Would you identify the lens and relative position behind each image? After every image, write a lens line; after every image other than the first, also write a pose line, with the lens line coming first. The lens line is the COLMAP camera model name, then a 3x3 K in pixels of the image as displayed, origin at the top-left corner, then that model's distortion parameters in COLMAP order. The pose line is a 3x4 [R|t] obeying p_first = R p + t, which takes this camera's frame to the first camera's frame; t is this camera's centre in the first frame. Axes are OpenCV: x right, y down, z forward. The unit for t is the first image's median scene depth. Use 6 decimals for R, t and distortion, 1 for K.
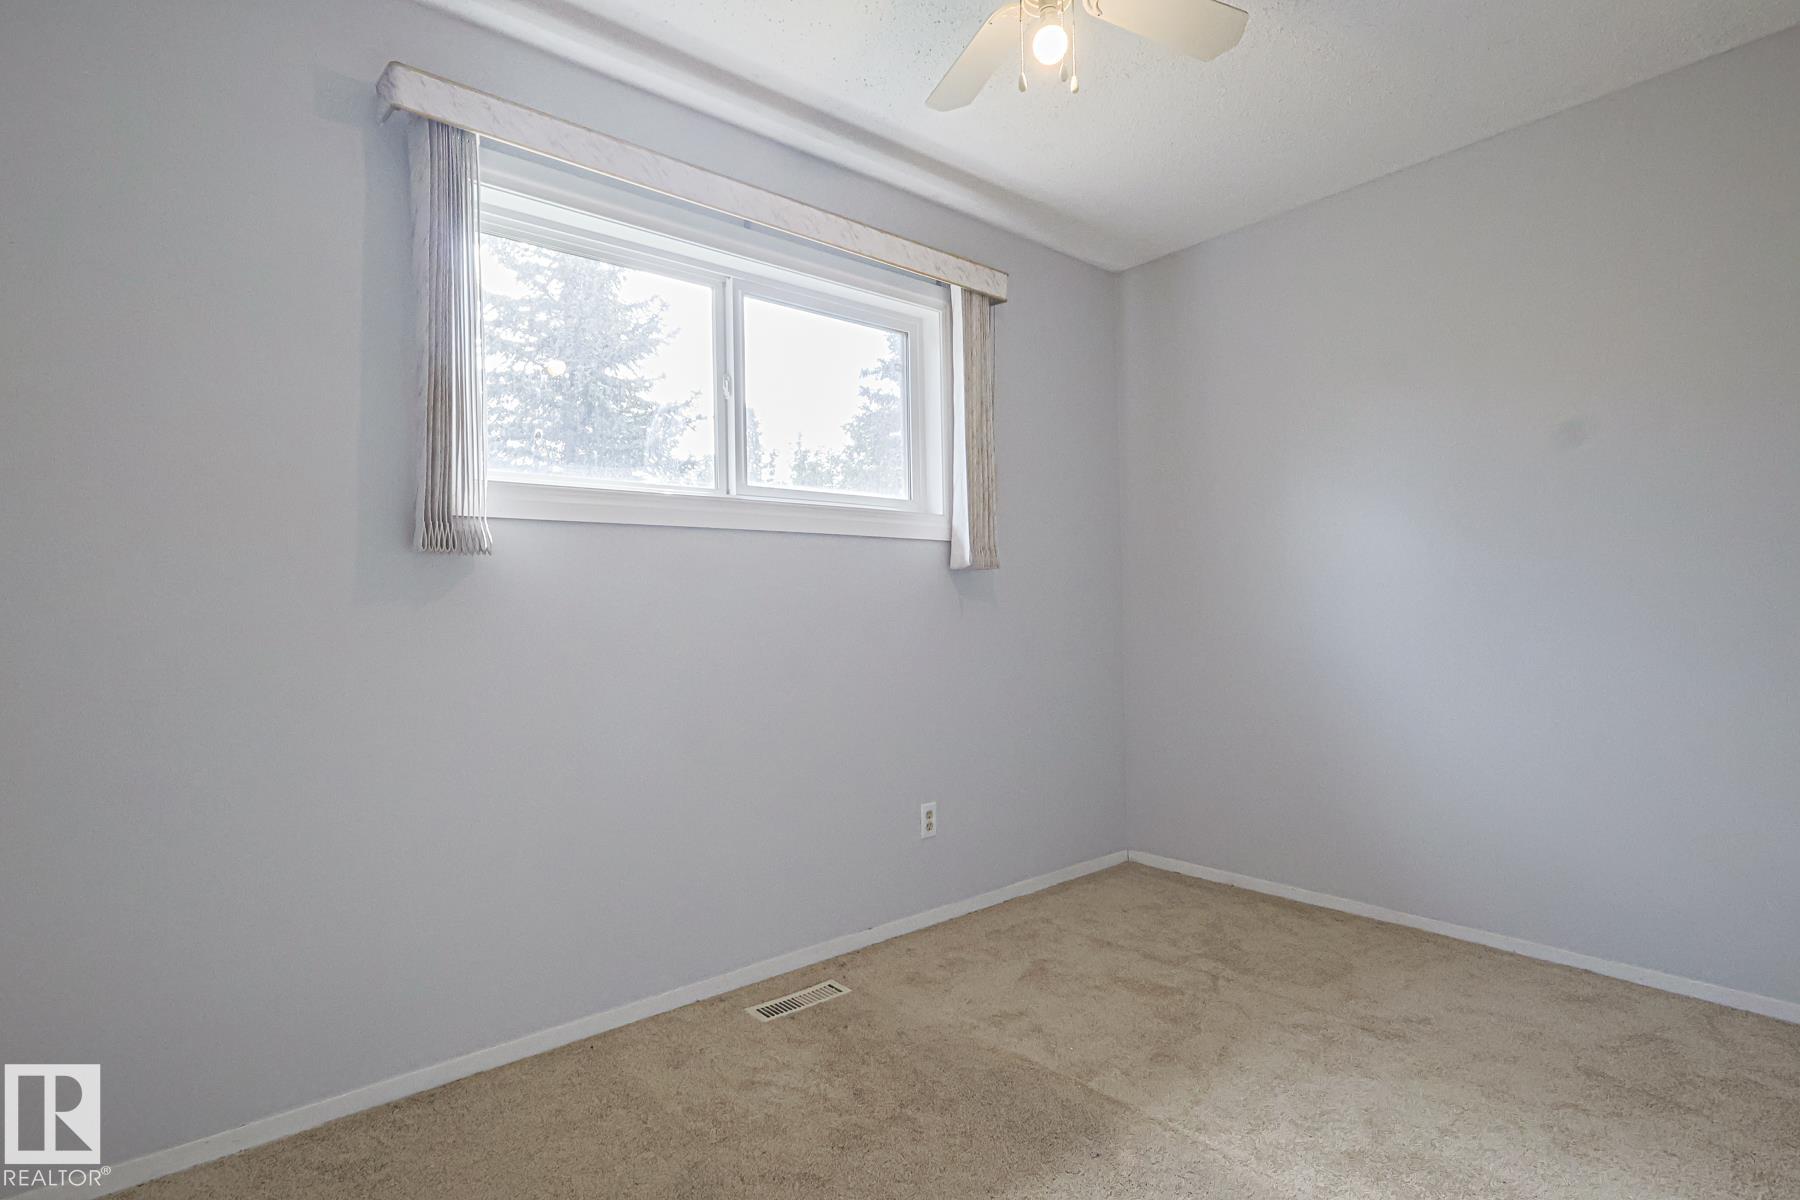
lens RADIAL K [[898.0, 0, 895.7], [0, 898.0, 601.8], [0, 0, 1]] dist [-0.002449, 0.000741]
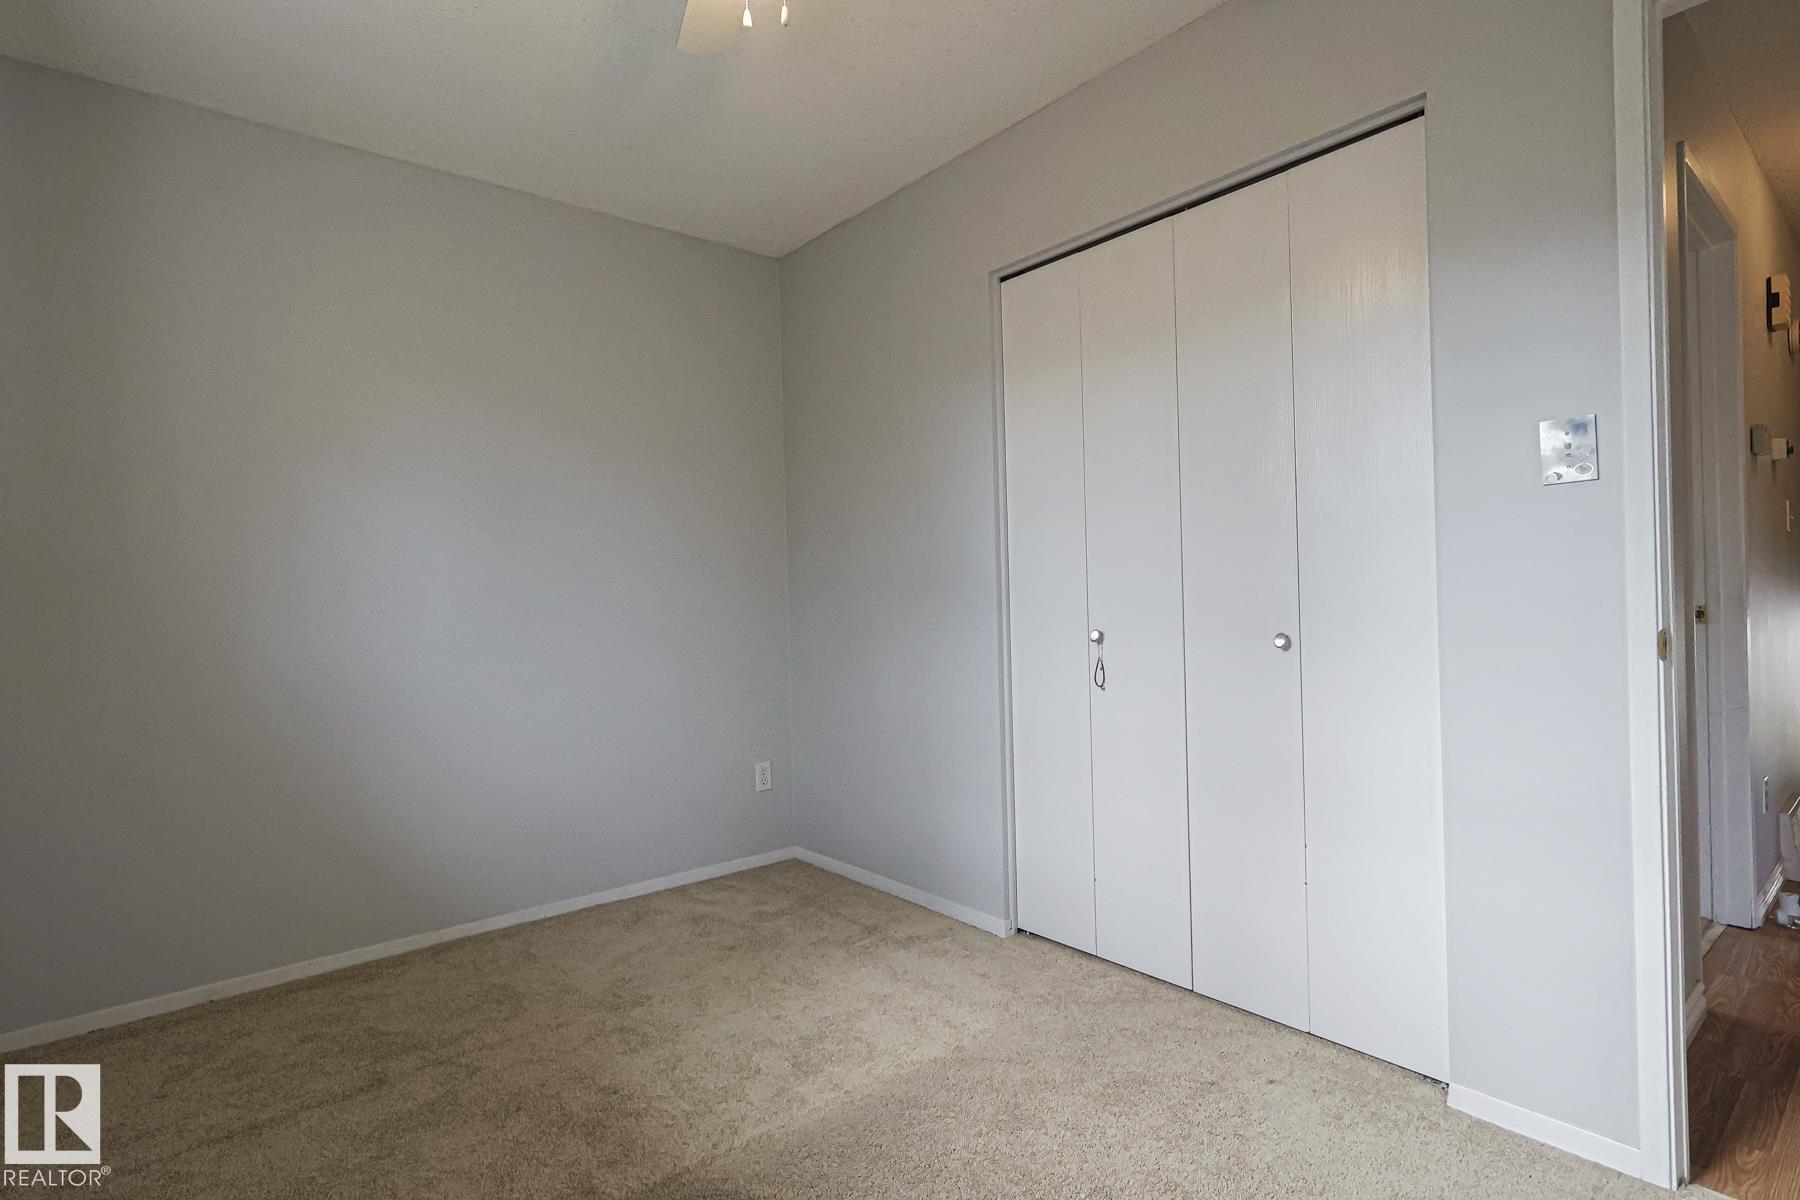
lens RADIAL K [[898.0, 0, 895.8], [0, 898.0, 596.8], [0, 0, 1]] dist [-0.002449, 0.000741]
pose [[0.006049, 0.012244, 0.999907, -0.449227], [0.020439, 0.999715, -0.012365, 0.011604], [-0.999773, 0.020512, 0.005797, 0.557112]]
